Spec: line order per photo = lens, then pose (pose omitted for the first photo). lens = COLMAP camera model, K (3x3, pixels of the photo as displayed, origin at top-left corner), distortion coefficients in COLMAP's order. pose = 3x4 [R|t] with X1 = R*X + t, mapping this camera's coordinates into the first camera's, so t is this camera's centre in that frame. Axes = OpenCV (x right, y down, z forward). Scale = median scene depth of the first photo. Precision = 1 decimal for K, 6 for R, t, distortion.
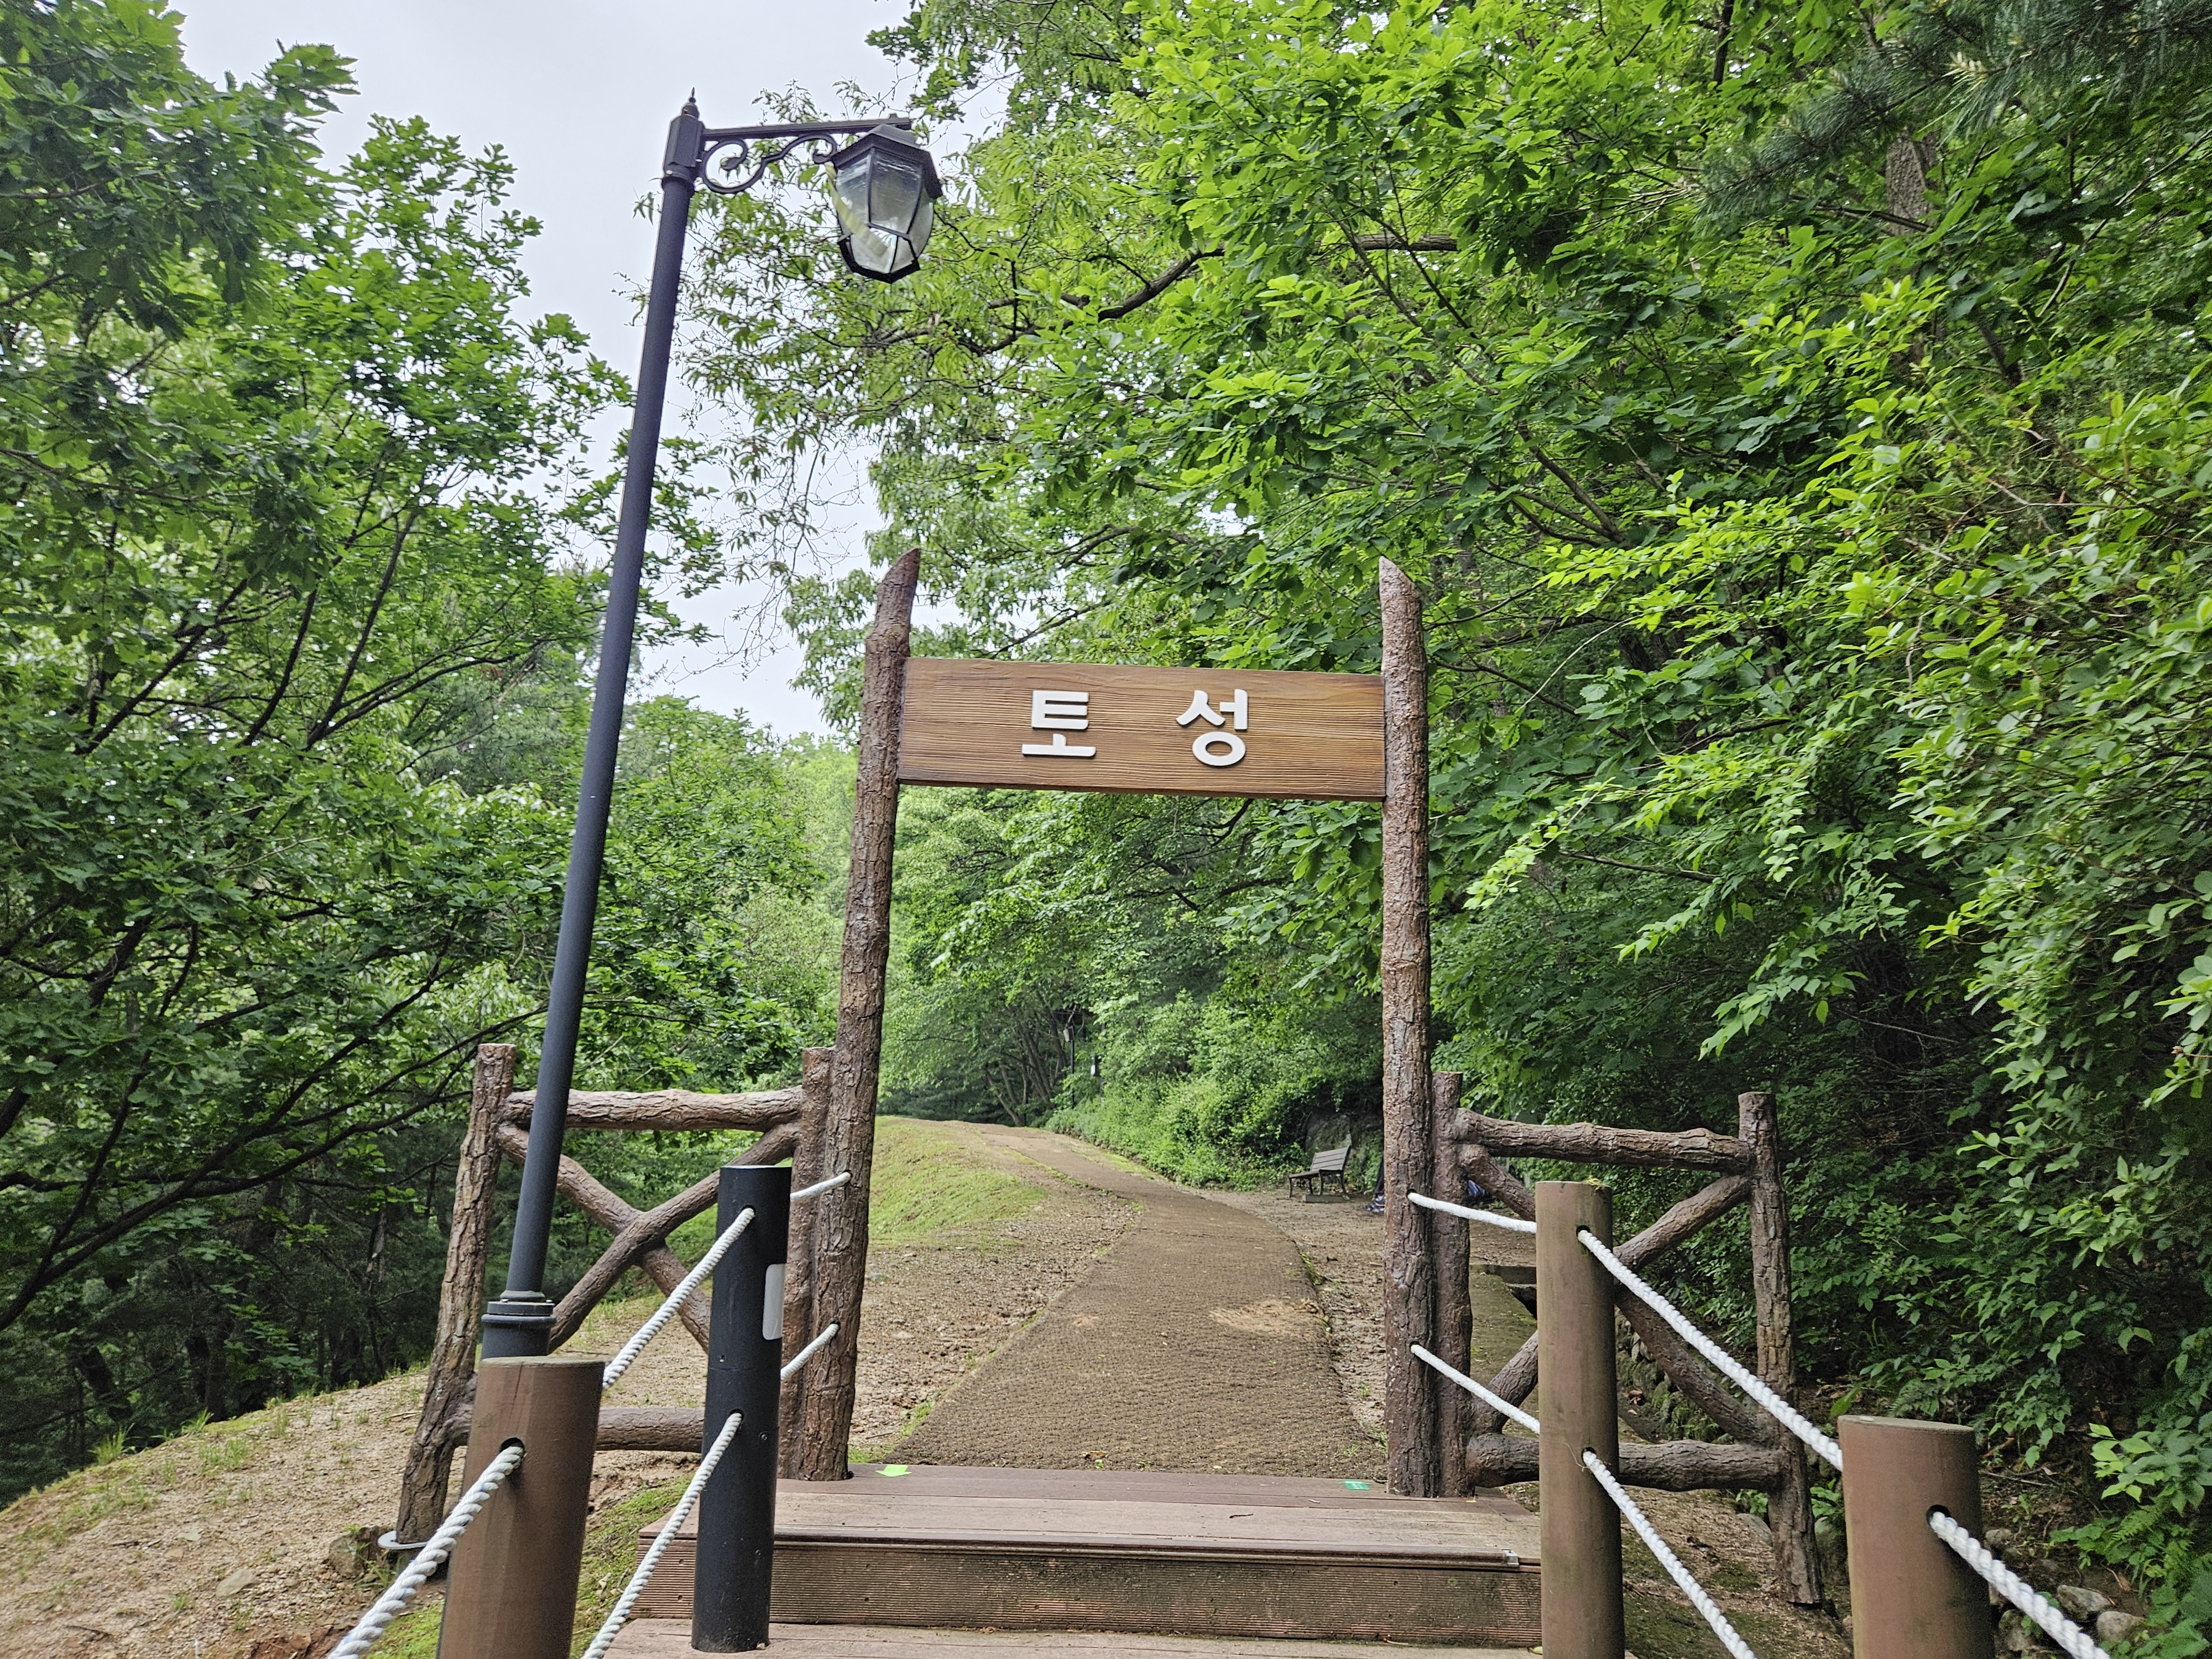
lens RADIAL K [[1486.2, 0, 1104.1], [0, 1486.2, 864.6], [0, 0, 1]] dist [0.305755, -0.000001]
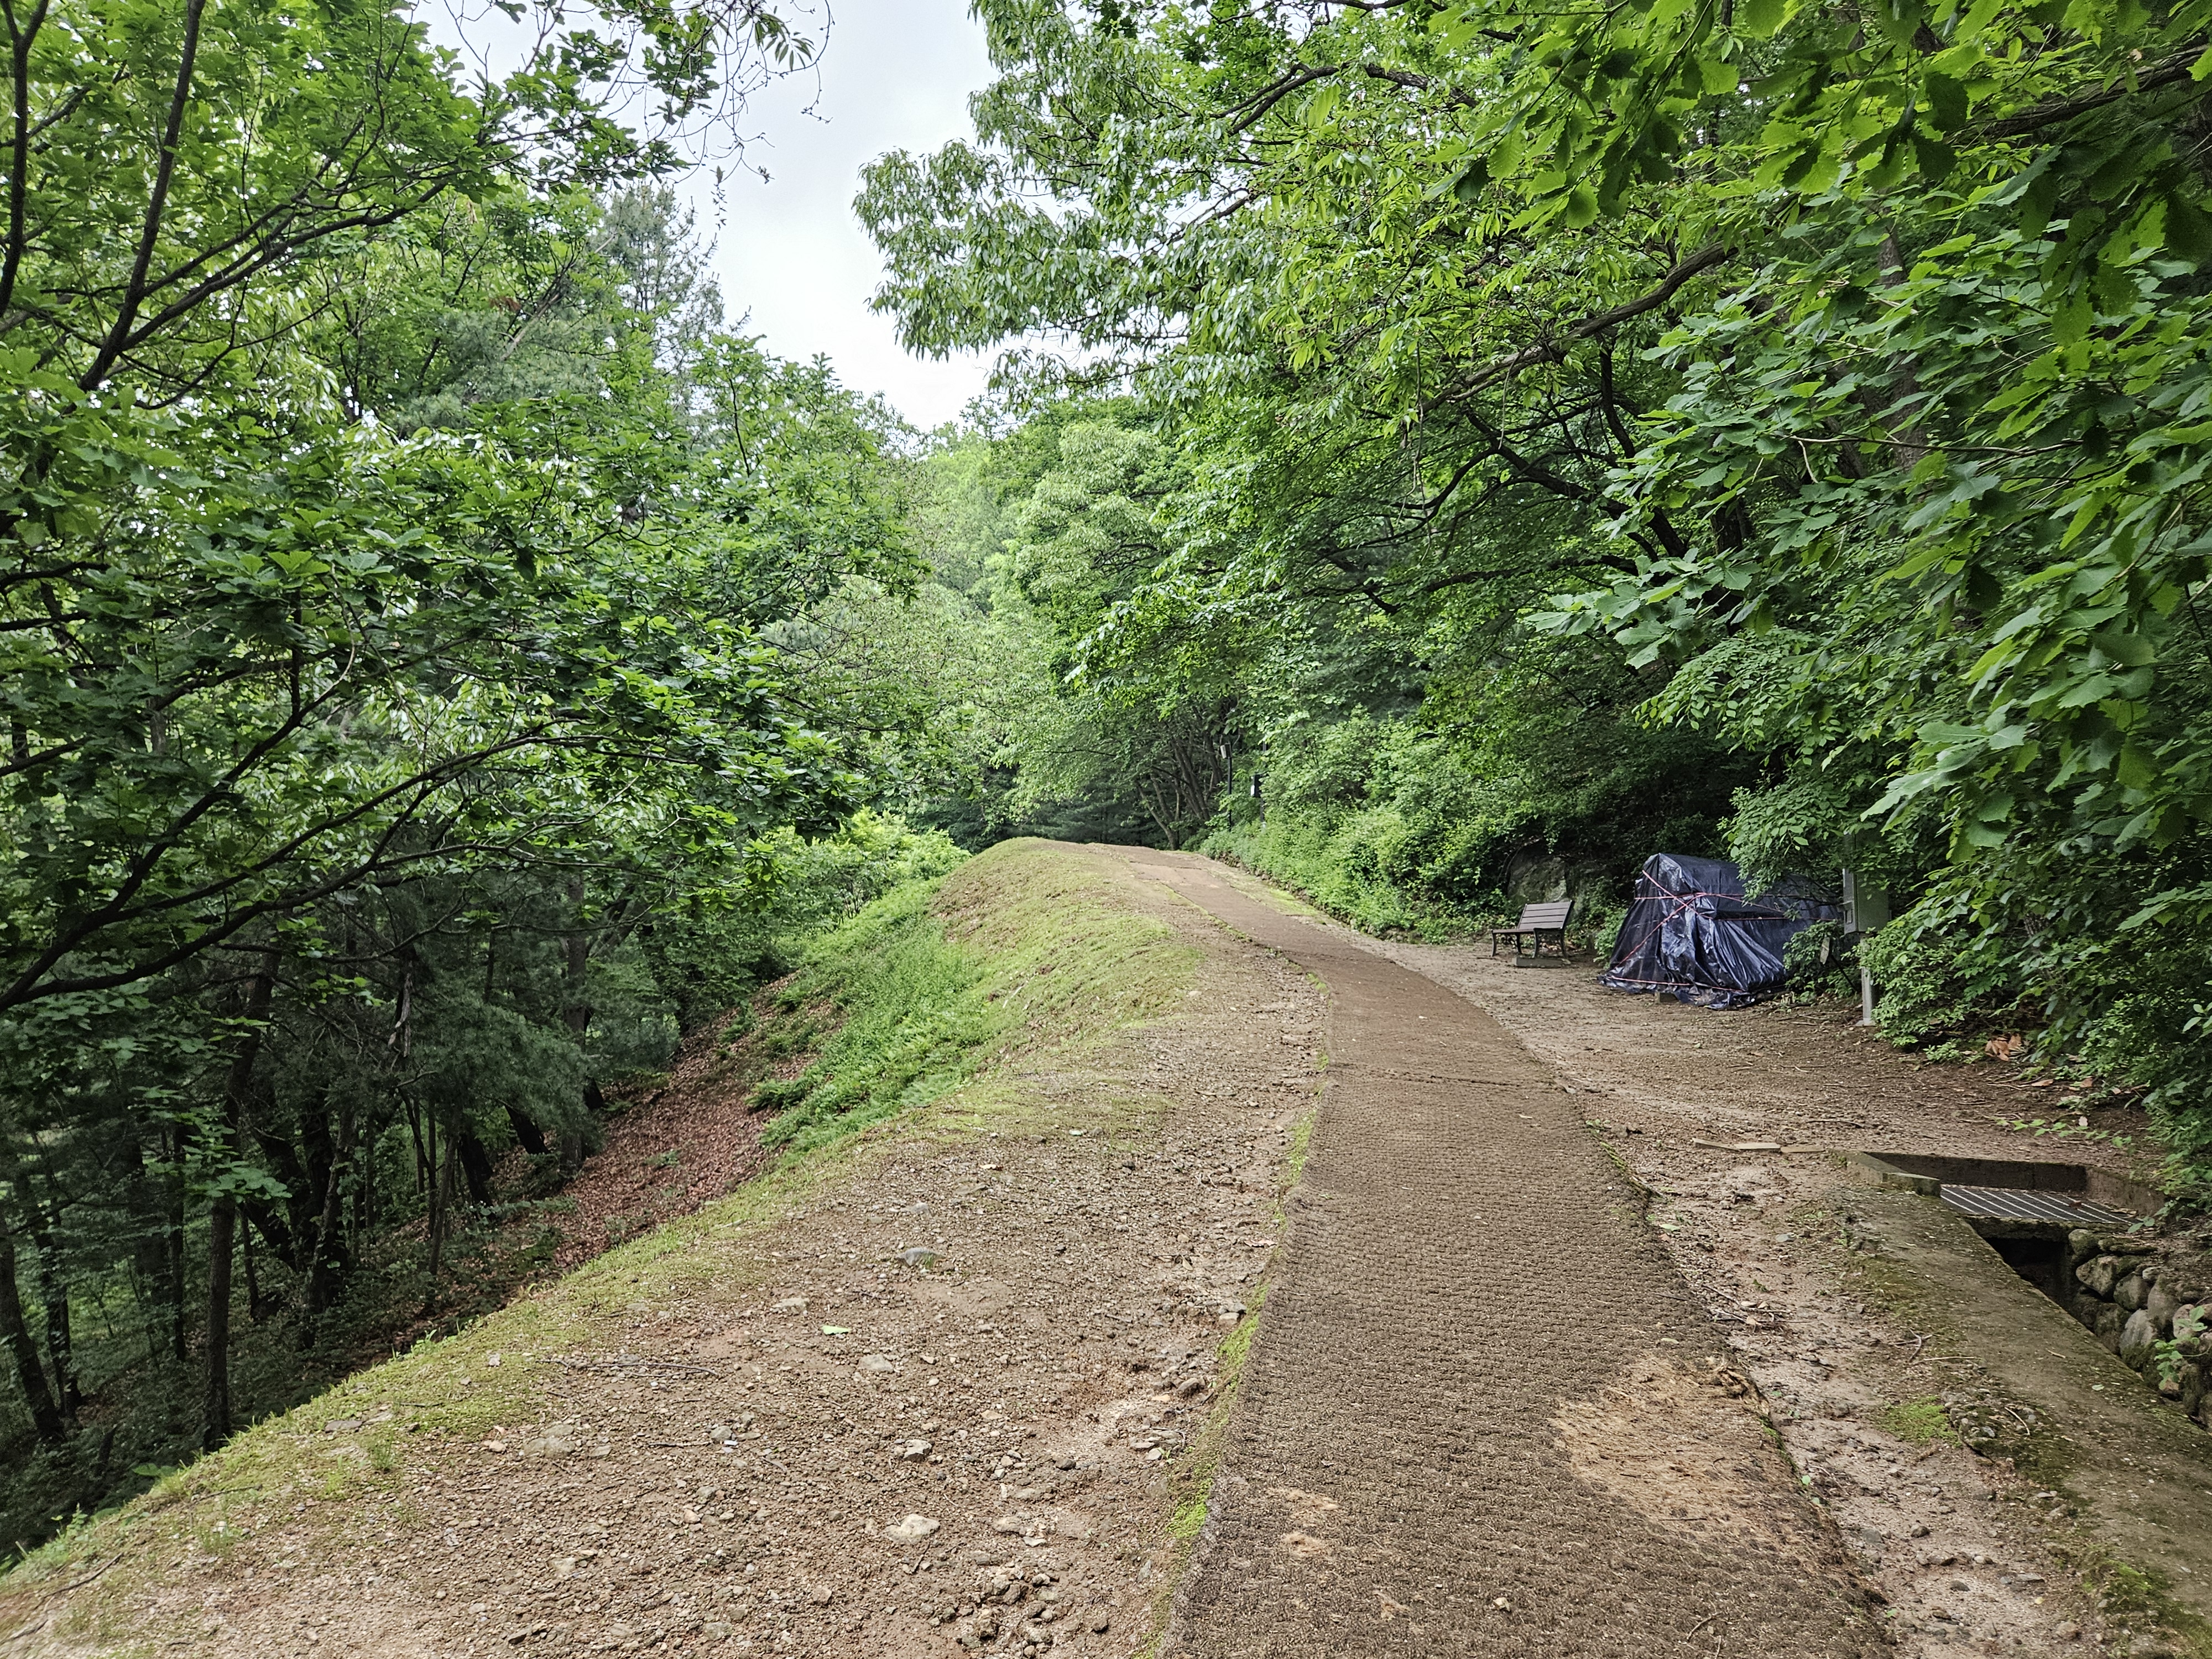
lens RADIAL K [[1485.5, 0, 1106.0], [0, 1485.5, 829.5], [0, 0, 1]] dist [0.050854, 0.000470]
pose [[0.994870, 0.013579, -0.100245, -0.008072], [0.003971, 0.984943, 0.172833, 0.006109], [0.101082, -0.172344, 0.979837, 0.157778]]
